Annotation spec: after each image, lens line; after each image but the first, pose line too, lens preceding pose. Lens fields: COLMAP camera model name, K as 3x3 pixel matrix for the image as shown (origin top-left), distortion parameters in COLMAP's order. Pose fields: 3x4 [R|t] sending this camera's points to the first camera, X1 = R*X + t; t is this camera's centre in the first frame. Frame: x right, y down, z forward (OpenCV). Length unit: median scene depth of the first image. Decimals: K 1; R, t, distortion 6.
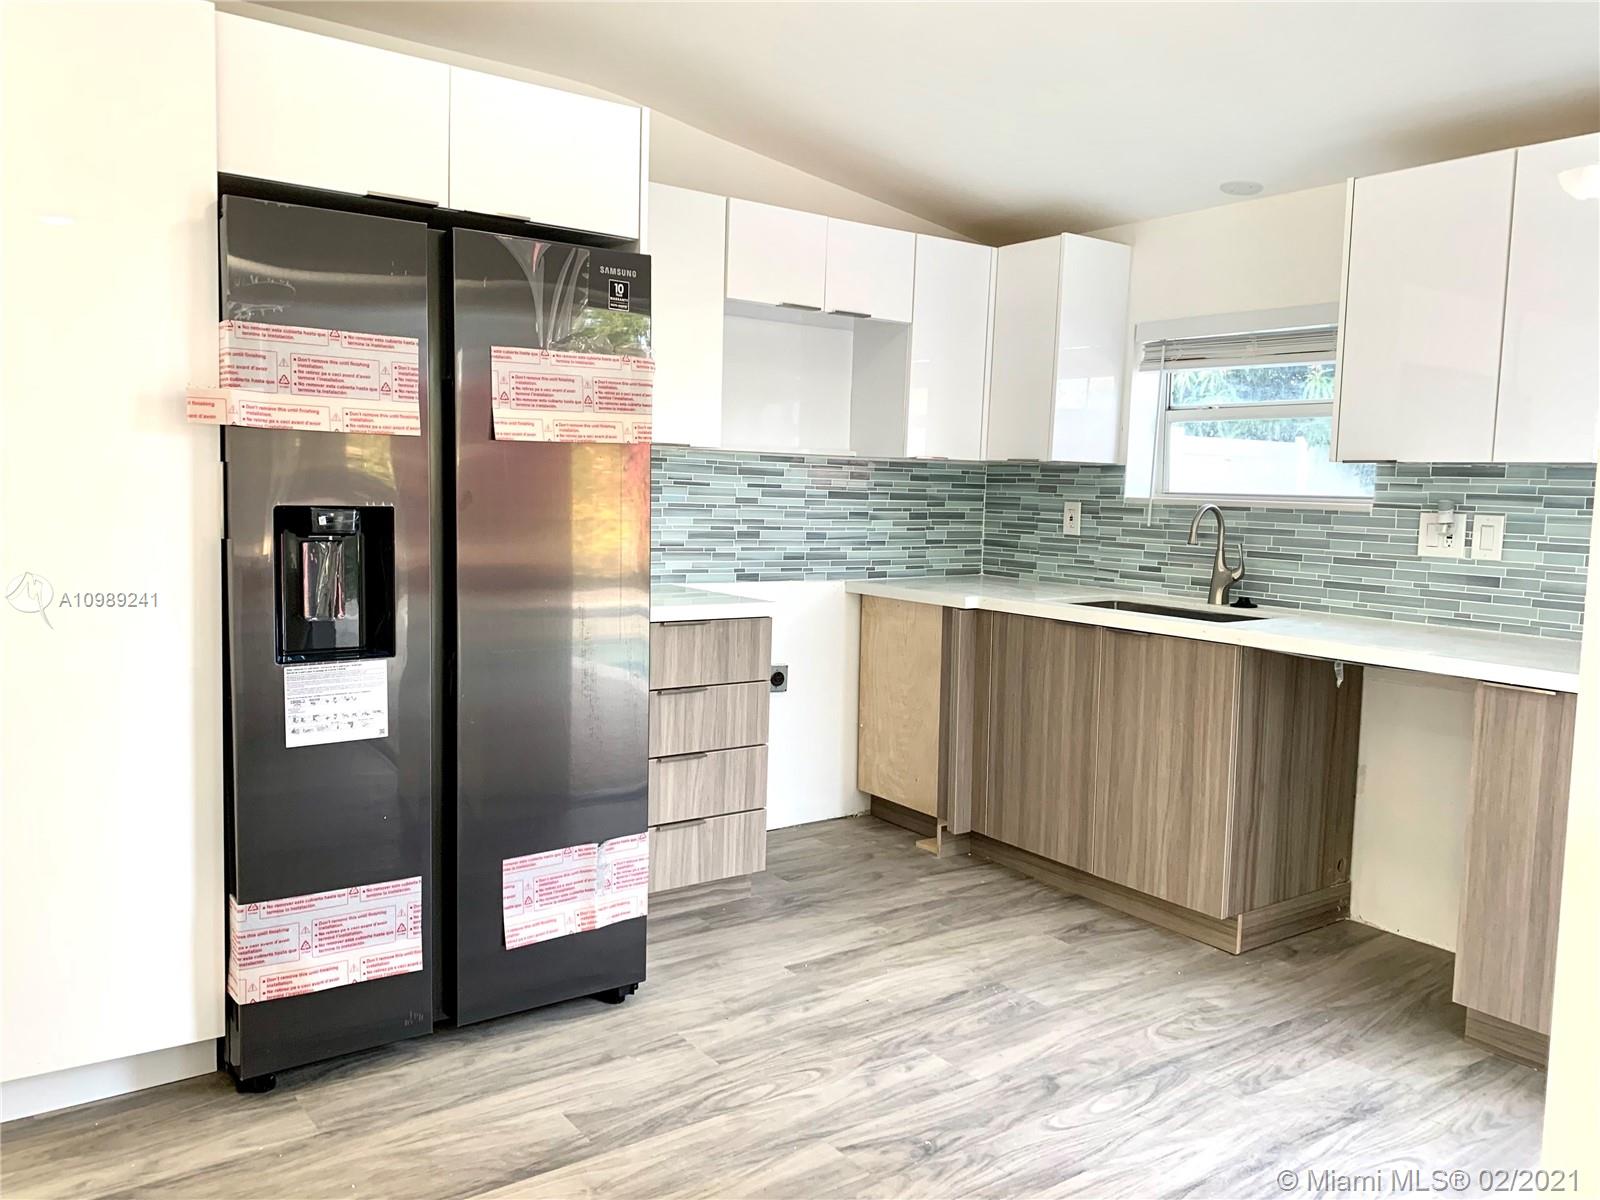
lens RADIAL K [[1236.8, 0, 794.0], [0, 1236.8, 588.6], [0, 0, 1]] dist [0.015120, -0.006727]
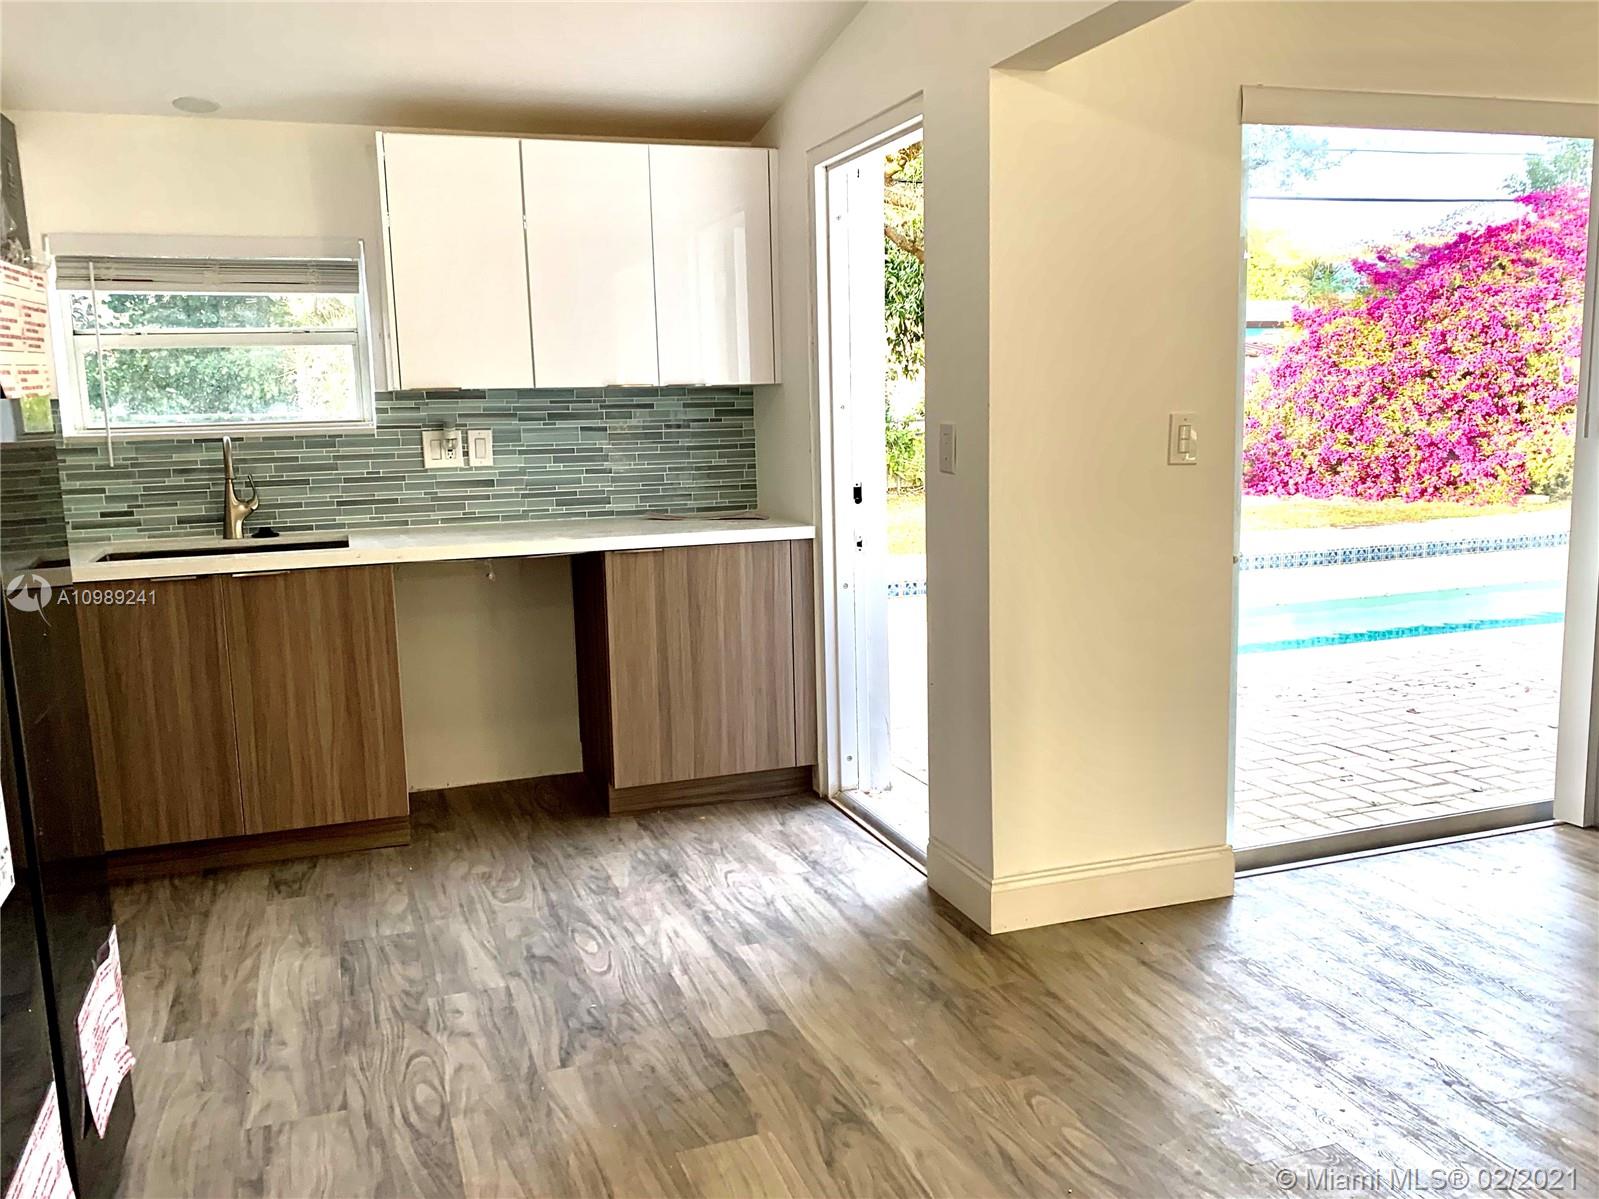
lens RADIAL K [[1308.9, 0, 798.9], [0, 1308.9, 591.4], [0, 0, 1]] dist [0.121659, -0.254622]
pose [[0.283654, -0.176696, 0.942507, -0.579185], [0.114549, 0.982083, 0.149641, -0.057088], [-0.952060, 0.065517, 0.298812, 0.290703]]
